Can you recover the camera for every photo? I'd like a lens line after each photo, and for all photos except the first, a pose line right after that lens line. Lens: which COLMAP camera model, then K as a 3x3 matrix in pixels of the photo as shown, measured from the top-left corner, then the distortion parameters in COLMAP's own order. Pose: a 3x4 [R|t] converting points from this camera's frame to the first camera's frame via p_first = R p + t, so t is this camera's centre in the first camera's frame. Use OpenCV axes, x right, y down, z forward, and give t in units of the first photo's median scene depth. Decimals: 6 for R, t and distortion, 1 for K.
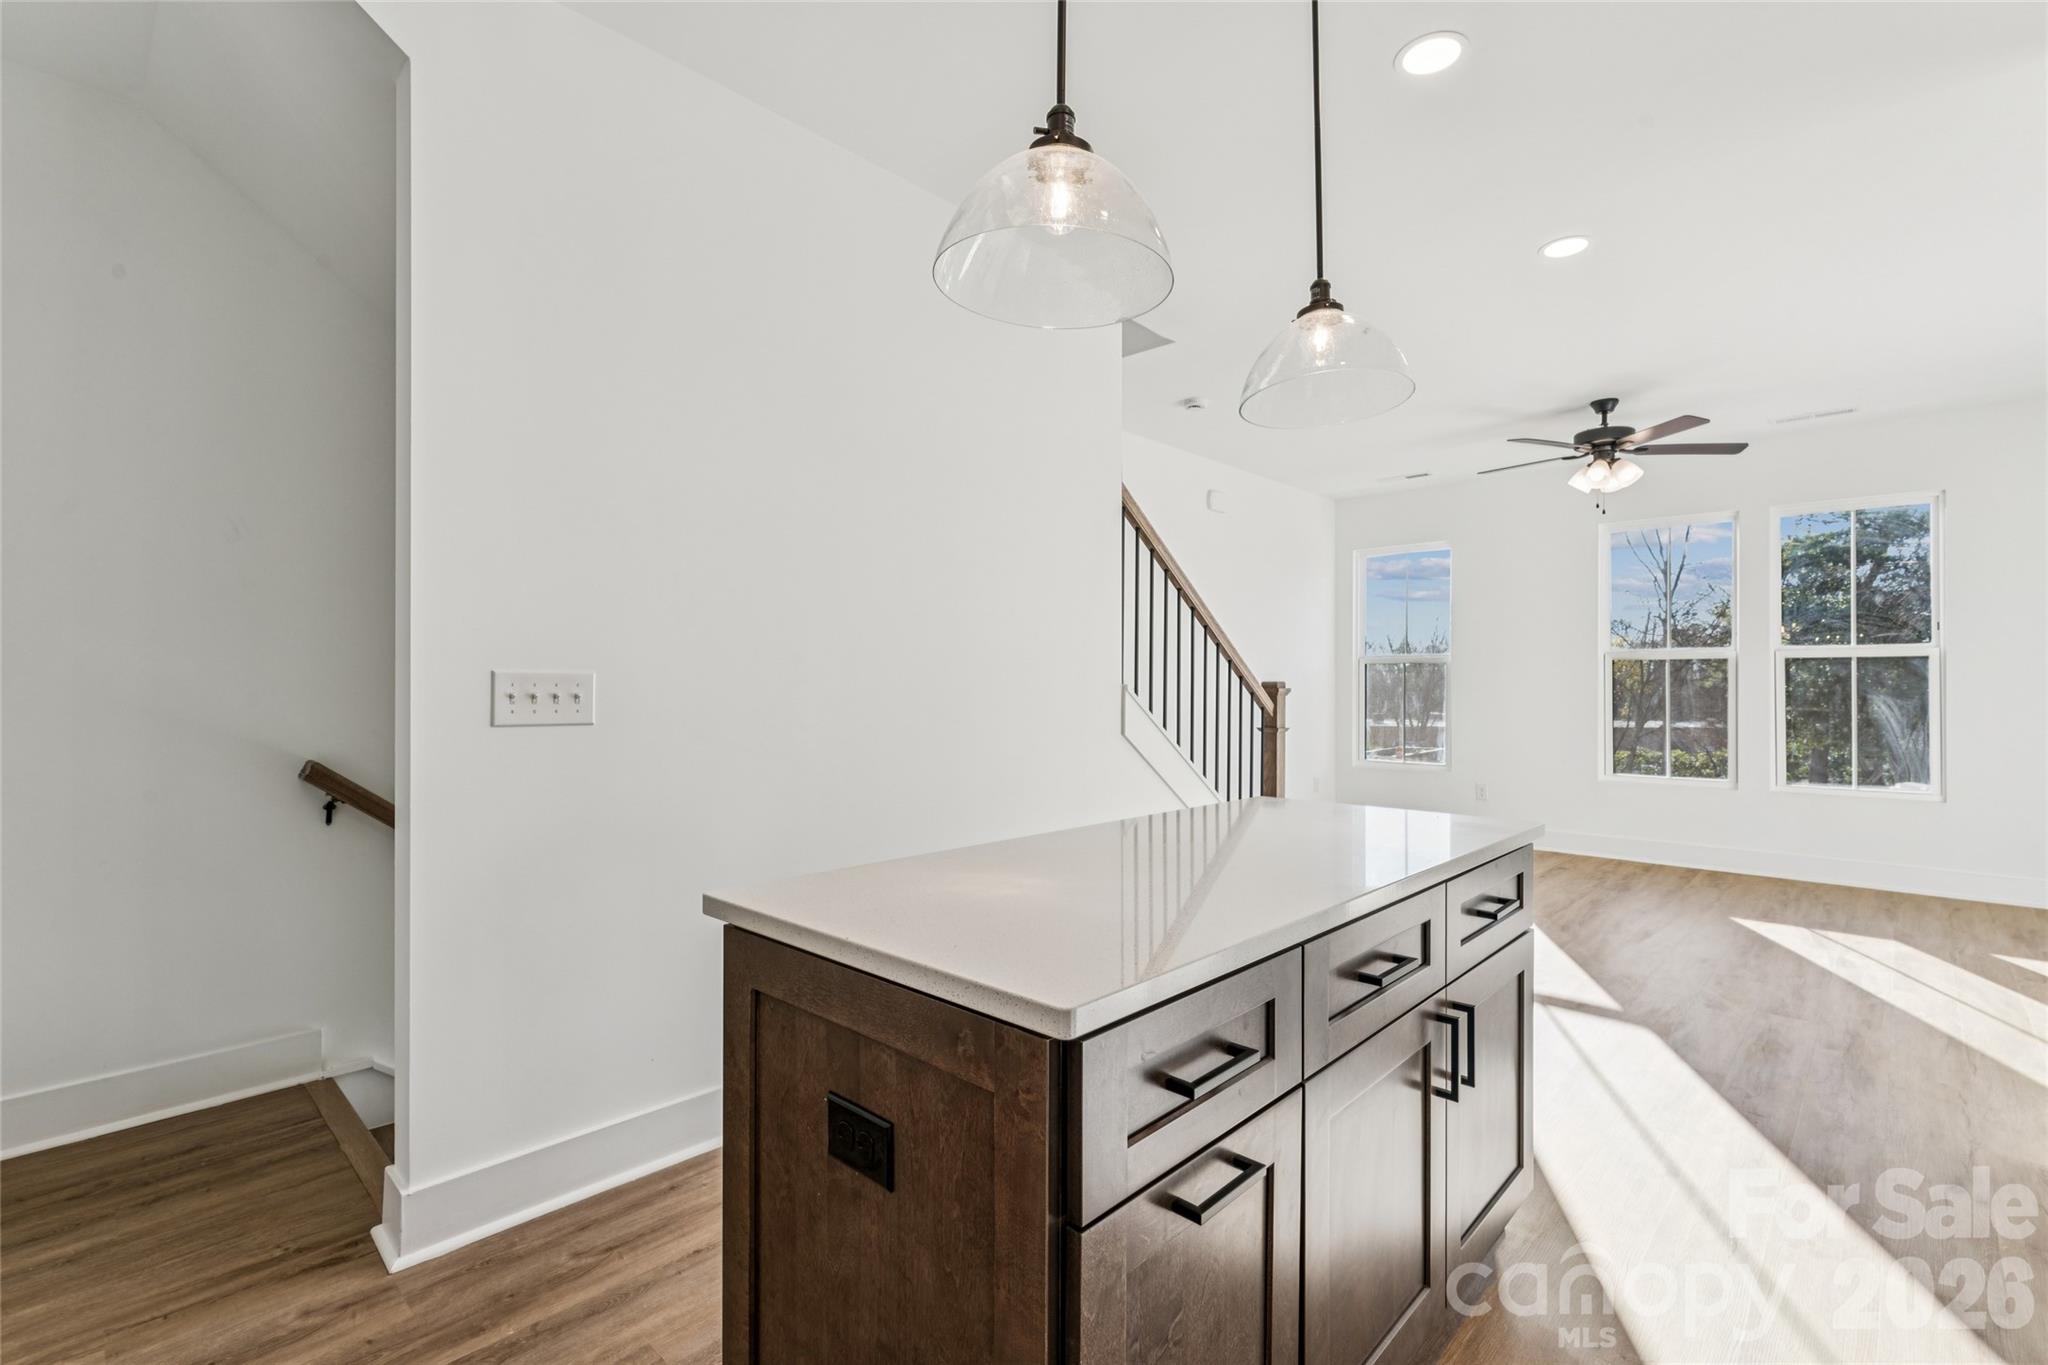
lens RADIAL K [[920.3, 0, 1024.0], [0, 920.3, 682.5], [0, 0, 1]] dist [-0.002450, -0.000279]
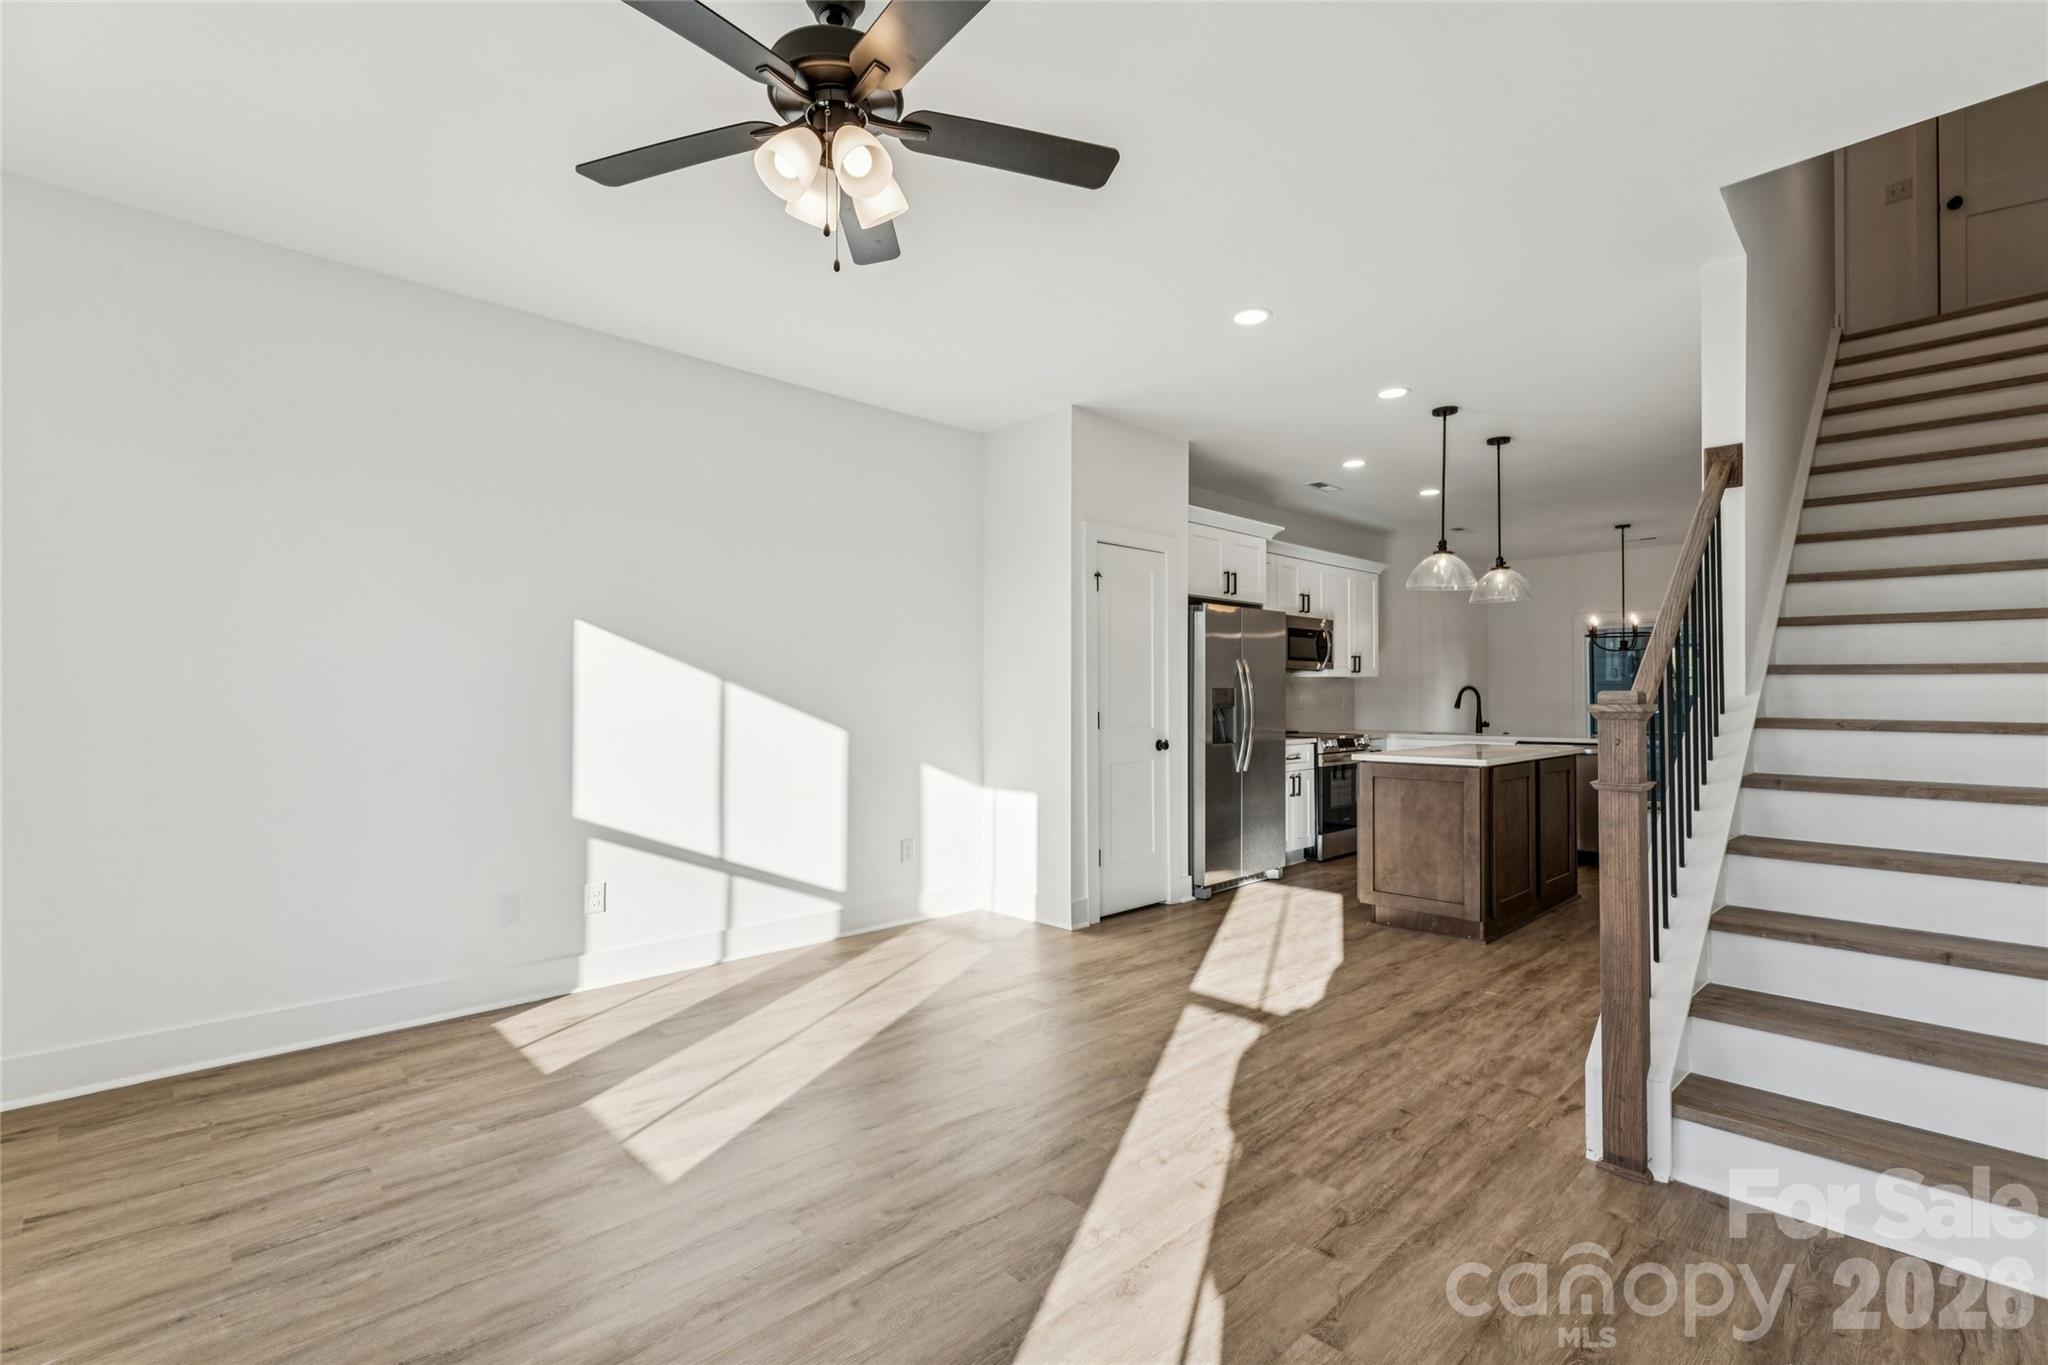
lens RADIAL K [[926.4, 0, 1024.3], [0, 926.4, 692.3], [0, 0, 1]] dist [-0.000873, -0.000720]
pose [[-0.999011, -0.000566, 0.044462, 0.532573], [-0.000940, 0.999964, -0.008378, 0.003343], [-0.044455, -0.008412, -0.998976, 1.405745]]
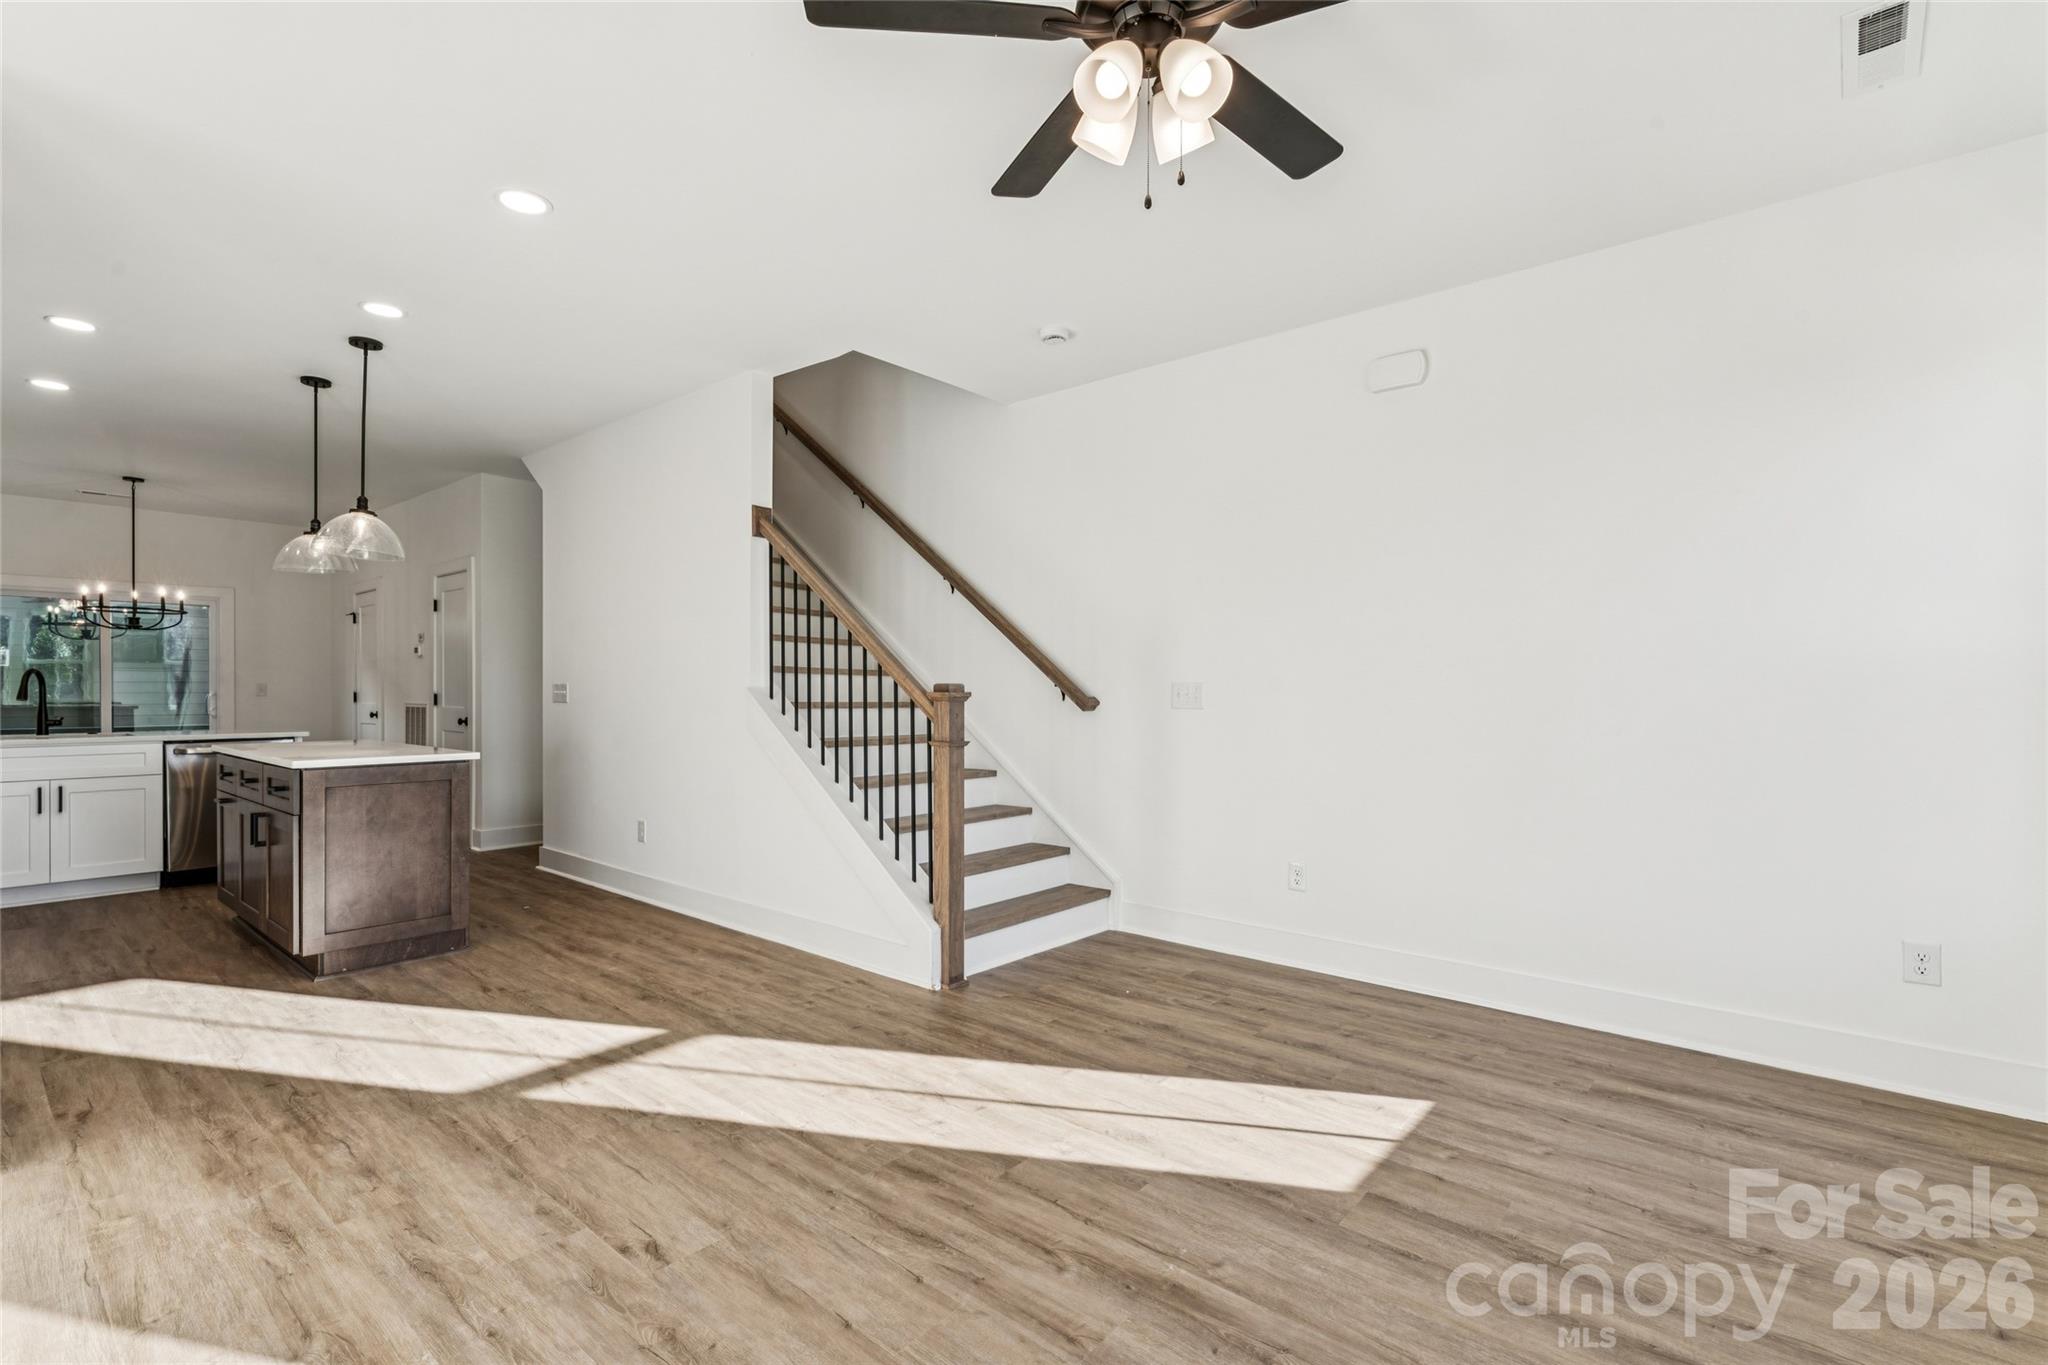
lens RADIAL K [[926.4, 0, 1024.3], [0, 926.4, 692.3], [0, 0, 1]] dist [-0.000873, -0.000720]
pose [[0.057809, 0.001616, -0.998326, 0.994947], [-0.000098, 0.999999, 0.001613, 0.005115], [0.998328, 0.000004, 0.057809, 0.935394]]
